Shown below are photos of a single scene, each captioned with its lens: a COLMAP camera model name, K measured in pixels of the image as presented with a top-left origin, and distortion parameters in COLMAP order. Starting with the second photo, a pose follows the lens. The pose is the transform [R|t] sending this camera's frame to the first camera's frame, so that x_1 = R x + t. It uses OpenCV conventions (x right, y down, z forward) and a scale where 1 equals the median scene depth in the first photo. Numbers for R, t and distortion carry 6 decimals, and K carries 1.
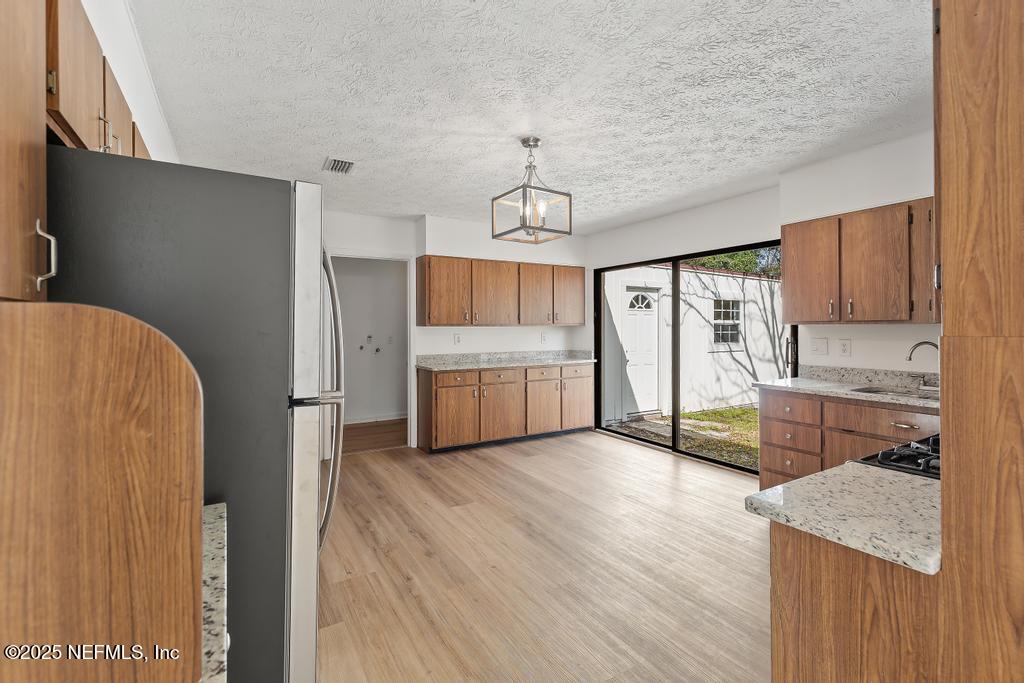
lens RADIAL K [[464.7, 0, 509.5], [0, 464.7, 329.7], [0, 0, 1]] dist [0.018356, 0.000099]
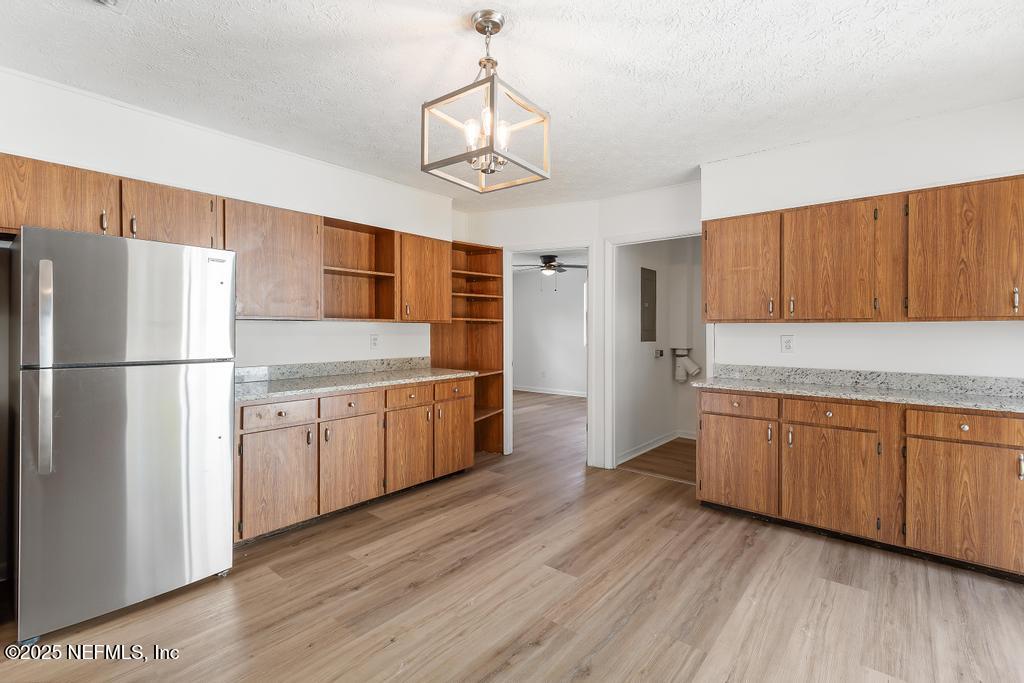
lens RADIAL K [[464.7, 0, 509.5], [0, 464.7, 329.7], [0, 0, 1]] dist [0.018356, 0.000099]
pose [[0.332172, 0.007769, -0.943187, 0.525295], [-0.005034, 0.999966, 0.006464, 0.000063], [0.943205, 0.002601, 0.332200, 0.656735]]
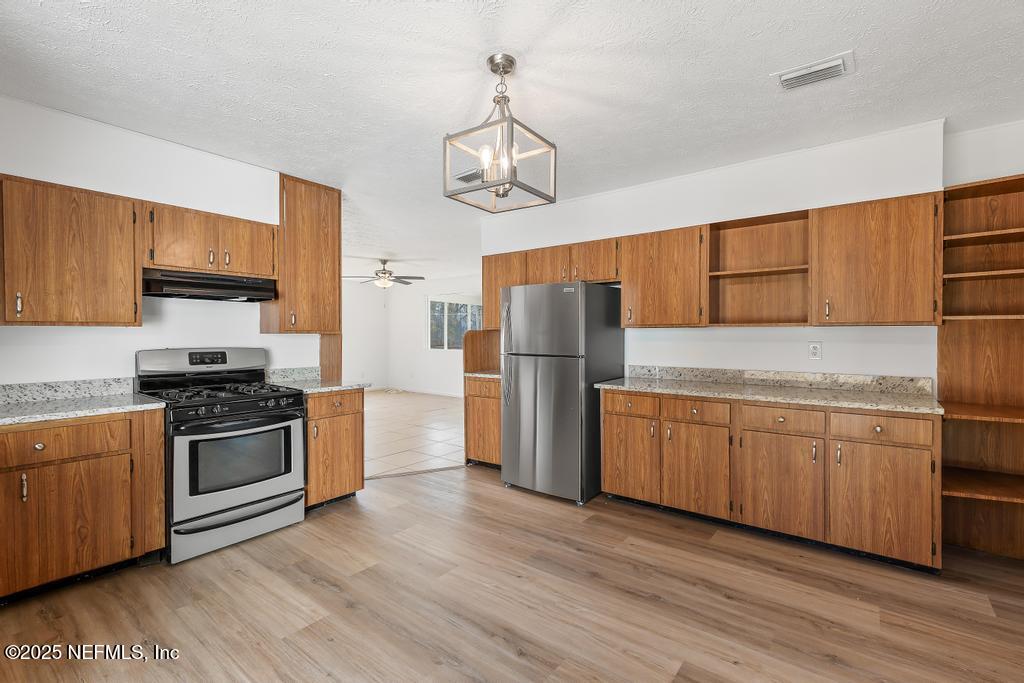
lens RADIAL K [[455.8, 0, 512.0], [0, 455.8, 341.5], [0, 0, 1]] dist [0.003138, 0.000370]
pose [[-0.931767, 0.012871, -0.362828, 0.227128], [0.008976, 0.999883, 0.012418, 0.004327], [0.362945, 0.008314, -0.931773, 1.331614]]
